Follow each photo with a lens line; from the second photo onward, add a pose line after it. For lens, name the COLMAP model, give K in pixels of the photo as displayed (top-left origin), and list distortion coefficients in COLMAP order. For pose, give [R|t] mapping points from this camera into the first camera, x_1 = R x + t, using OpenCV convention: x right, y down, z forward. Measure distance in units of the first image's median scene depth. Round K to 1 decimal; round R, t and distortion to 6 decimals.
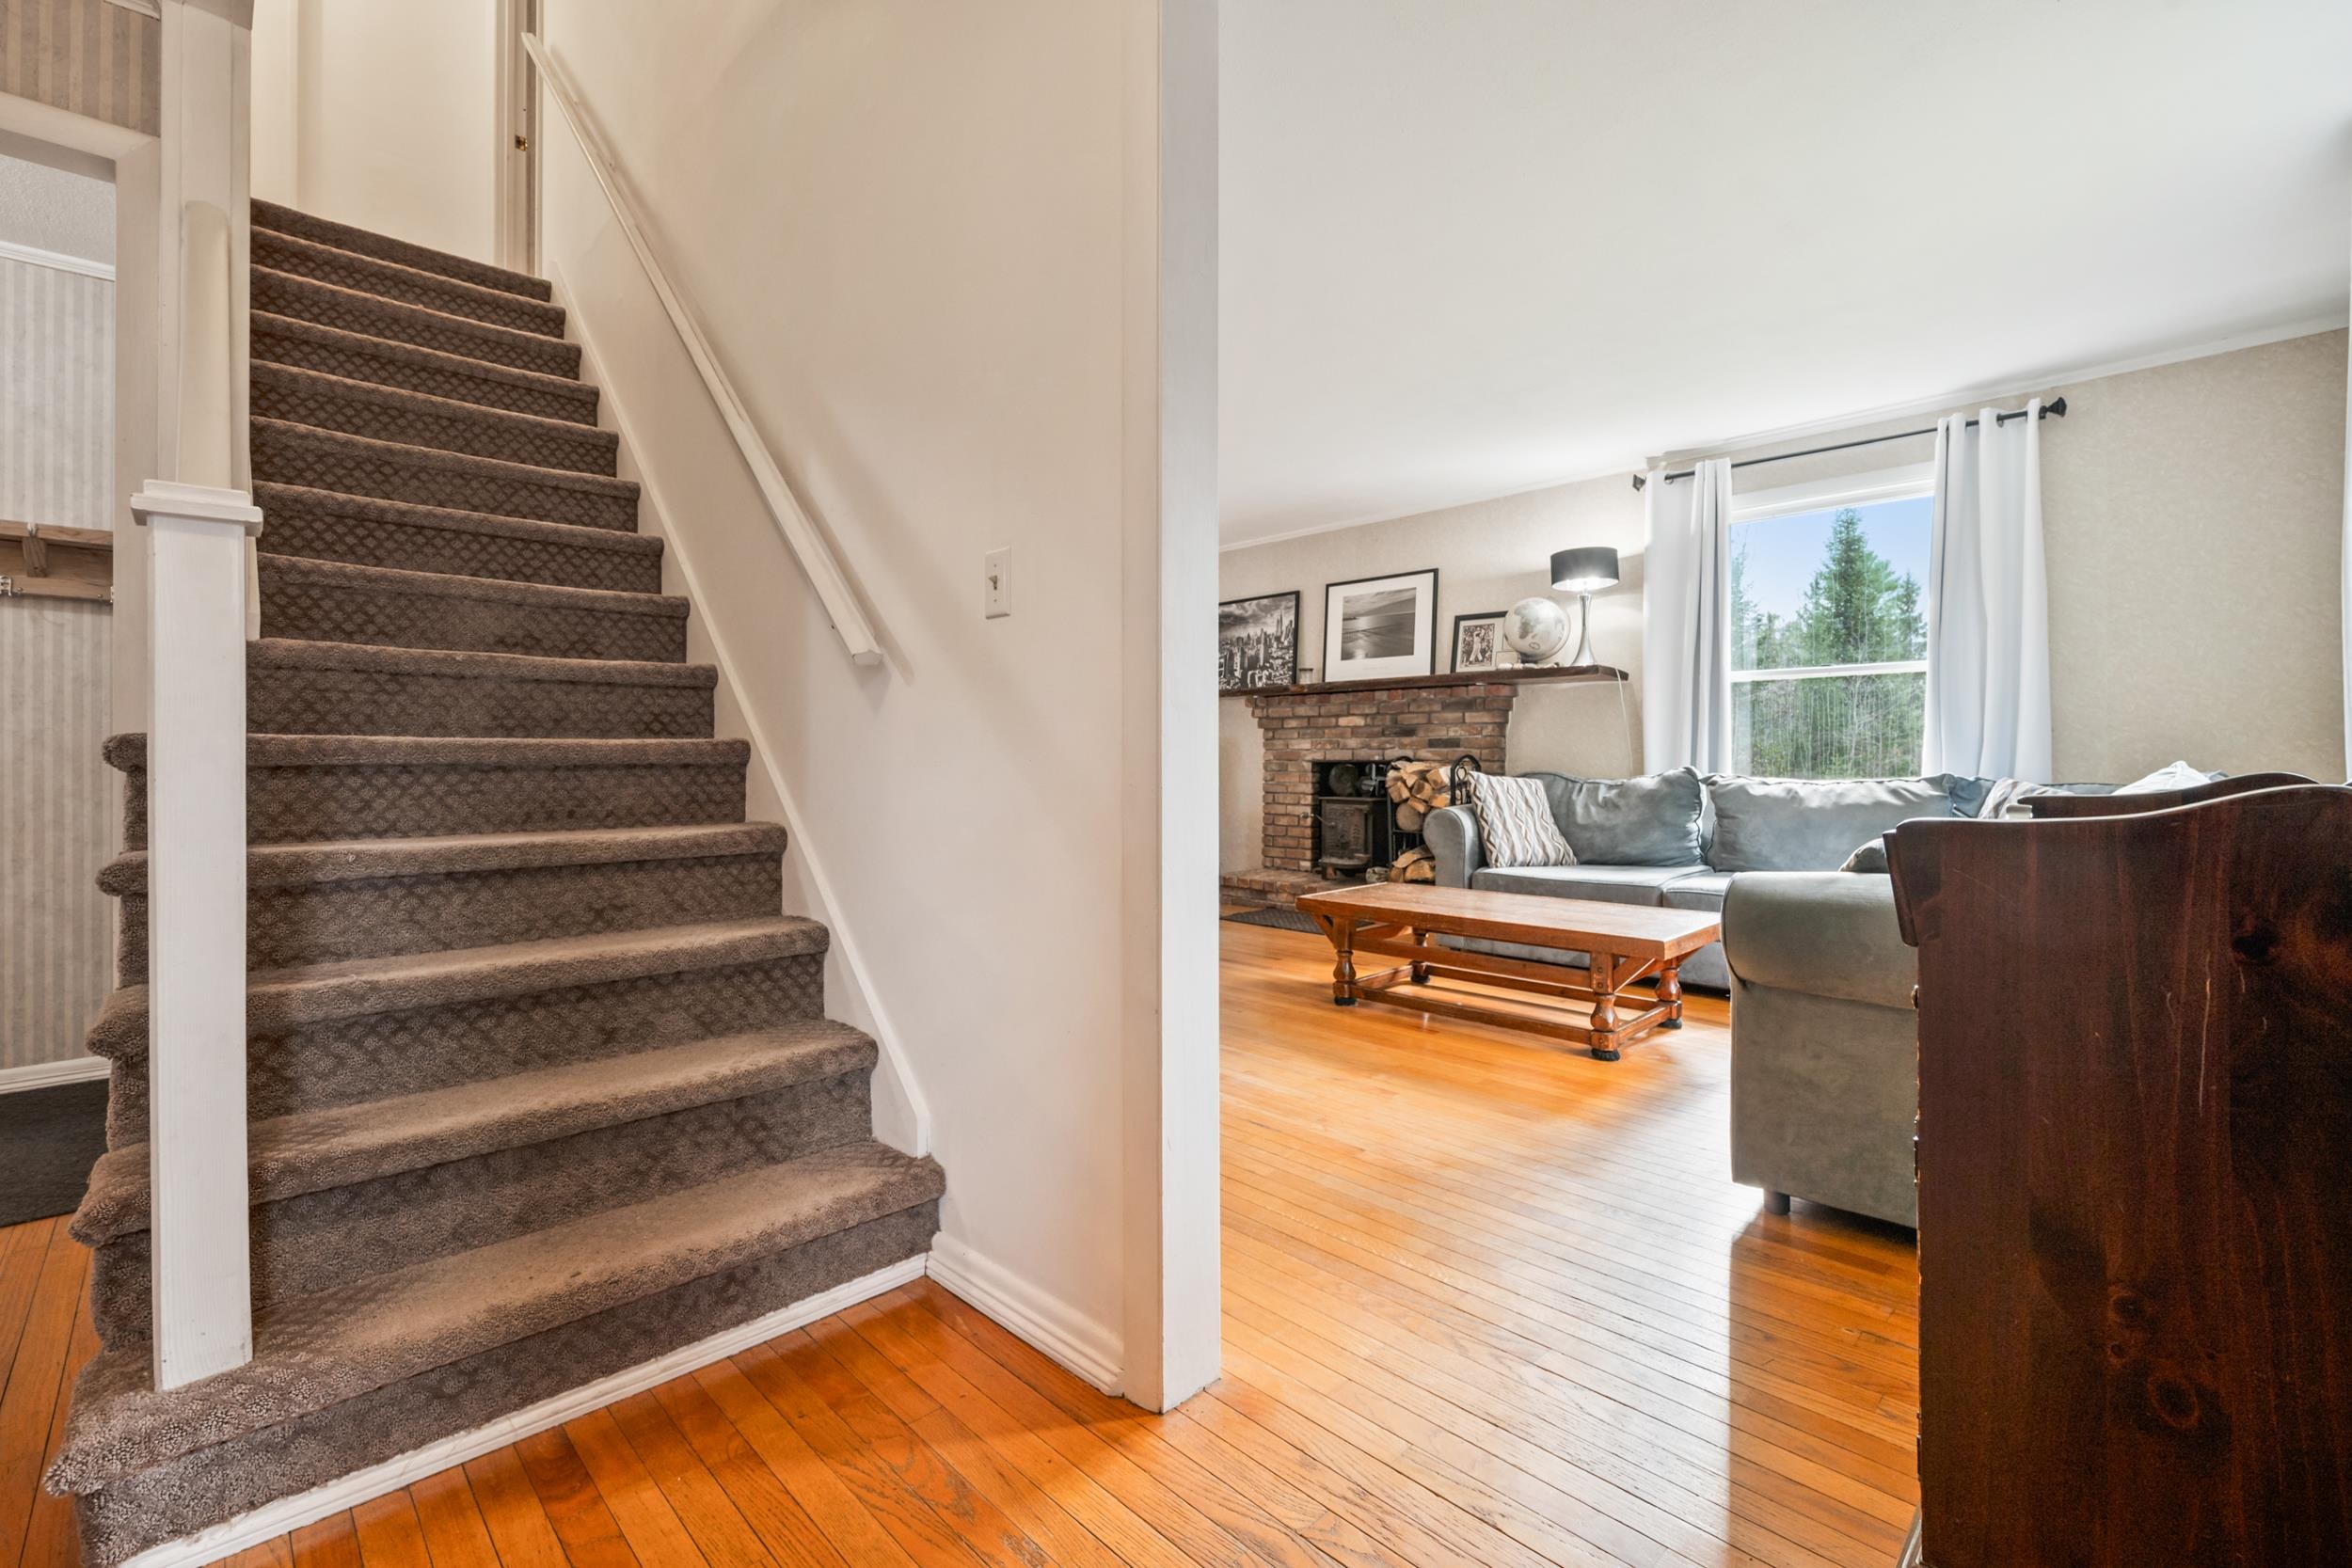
lens RADIAL K [[1026.2, 0, 1174.6], [0, 1026.2, 758.5], [0, 0, 1]] dist [0.000046, -0.000121]
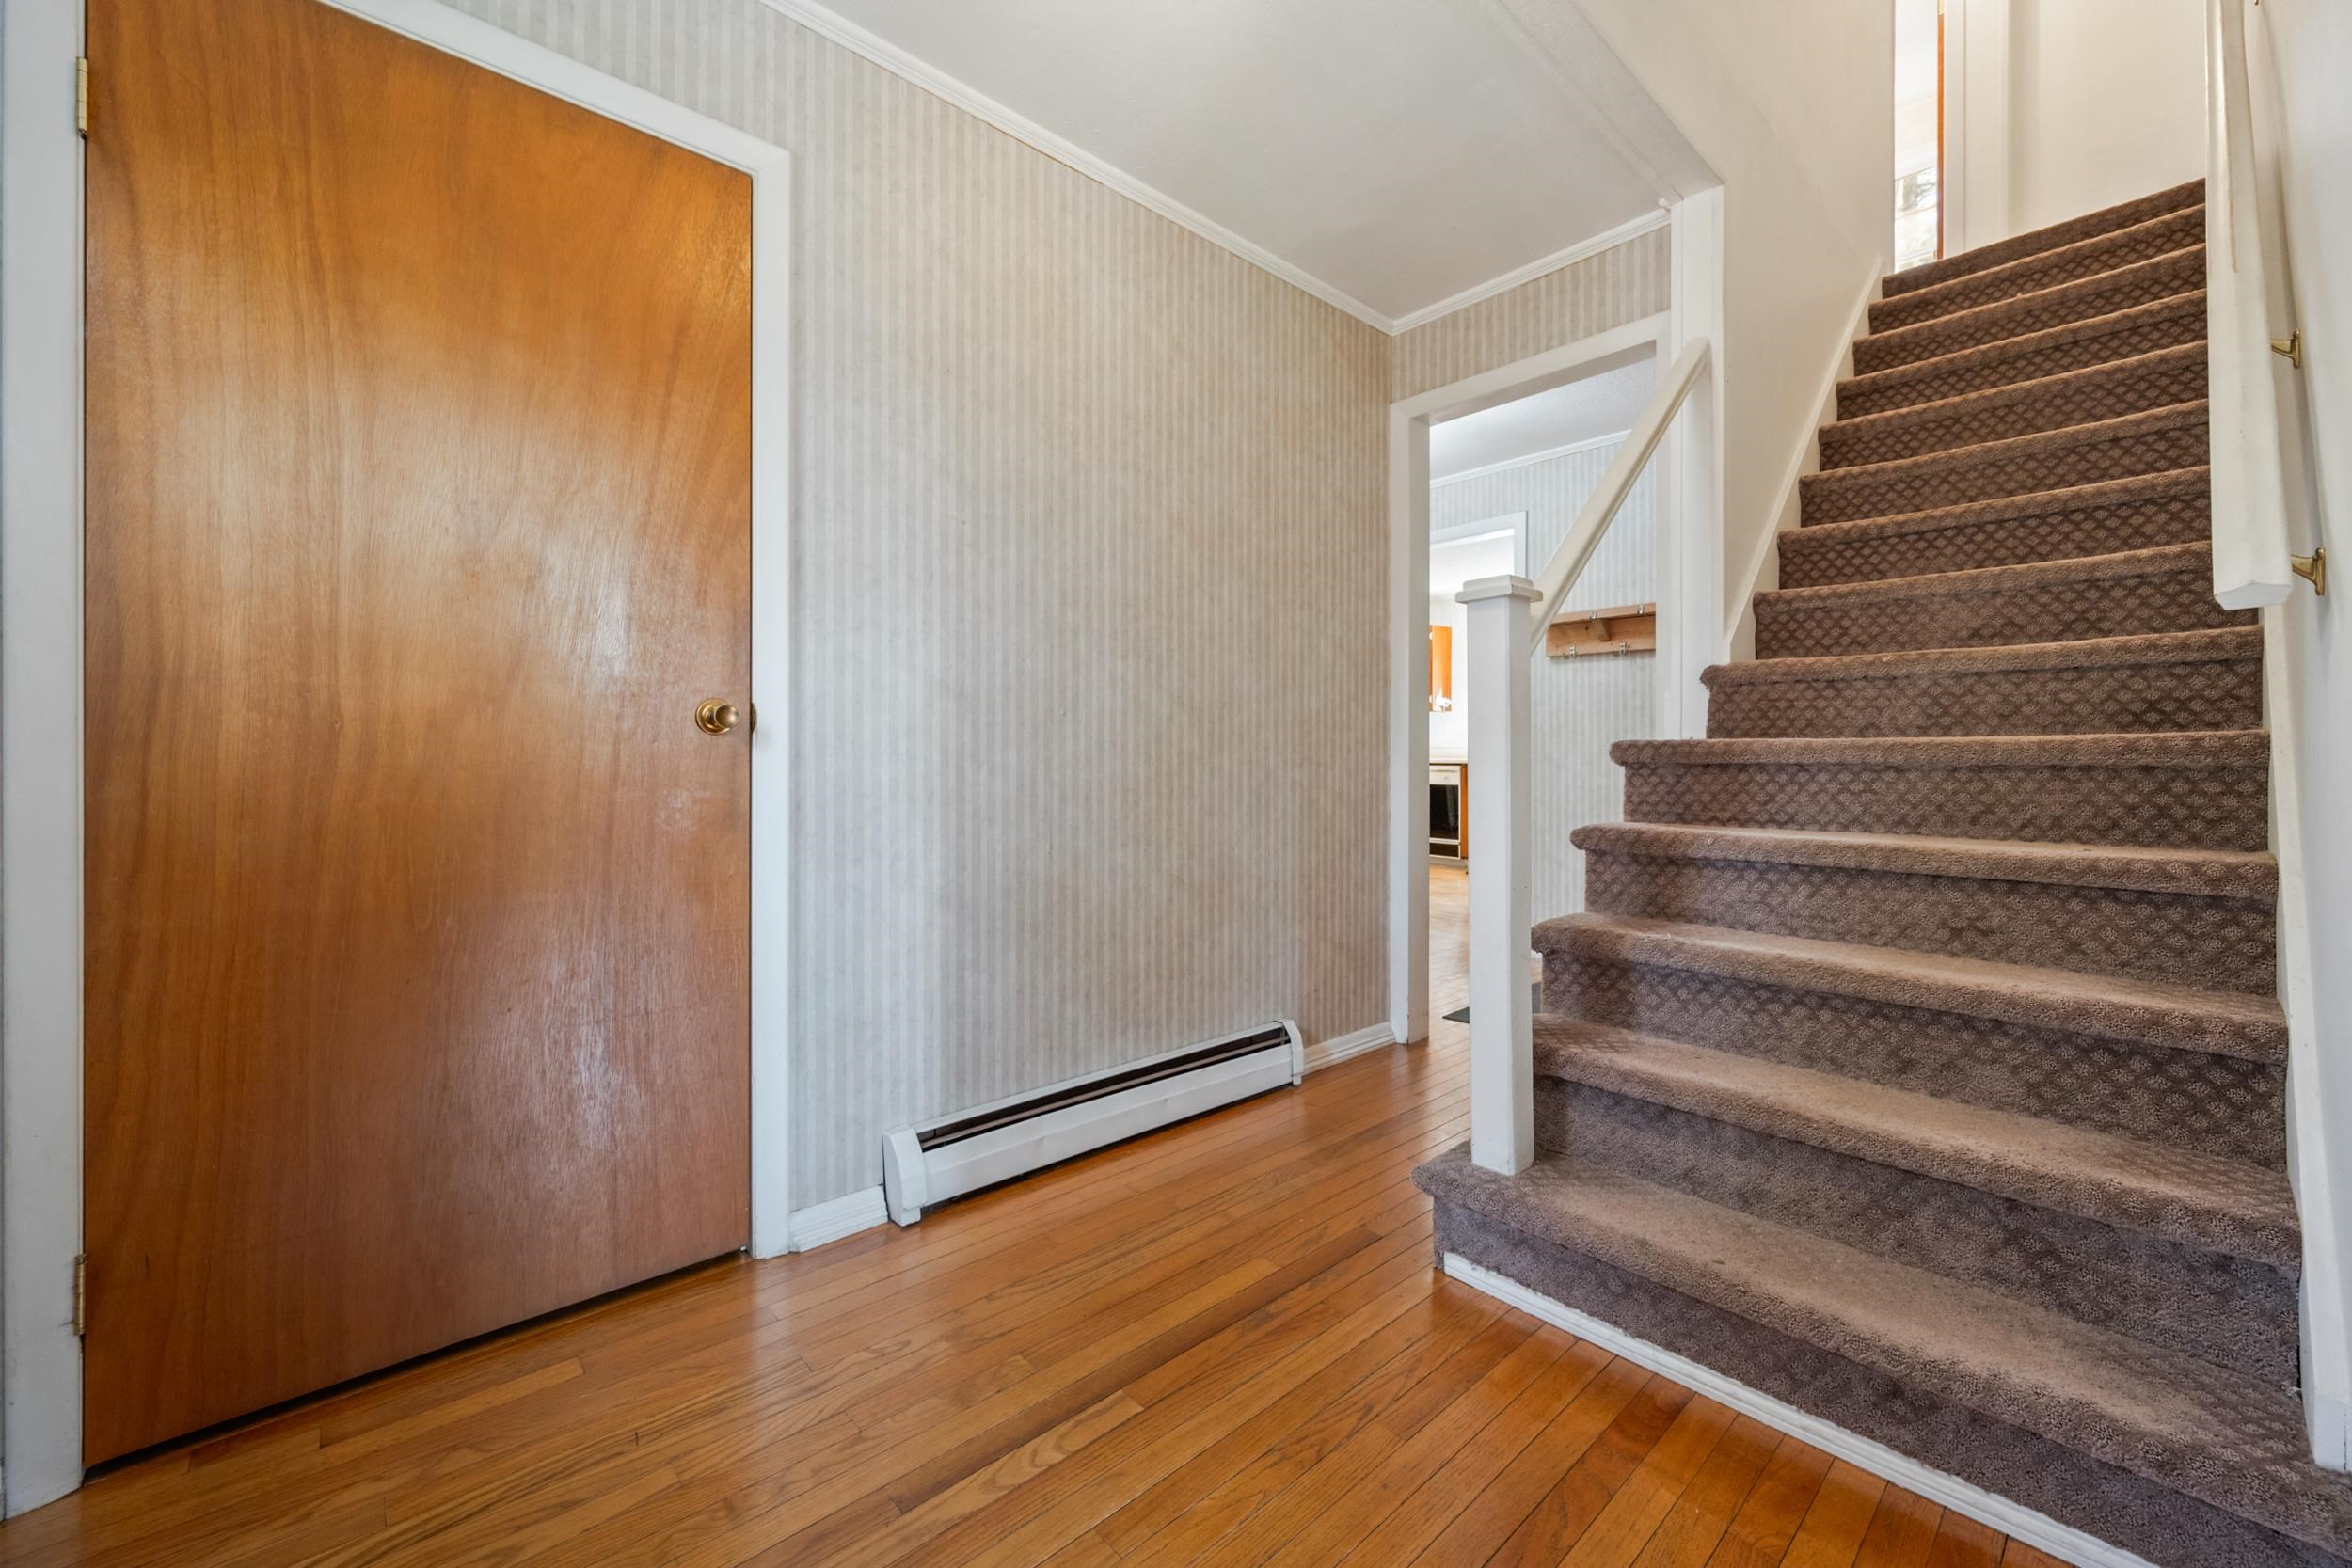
lens RADIAL K [[929.2, 0, 1179.9], [0, 929.2, 743.1], [0, 0, 1]] dist [-0.001290, 0.000519]
pose [[-0.029629, -0.013300, -0.999472, 0.252874], [0.000865, 0.999911, -0.013331, -0.003266], [0.999561, -0.001260, -0.029614, 0.334186]]
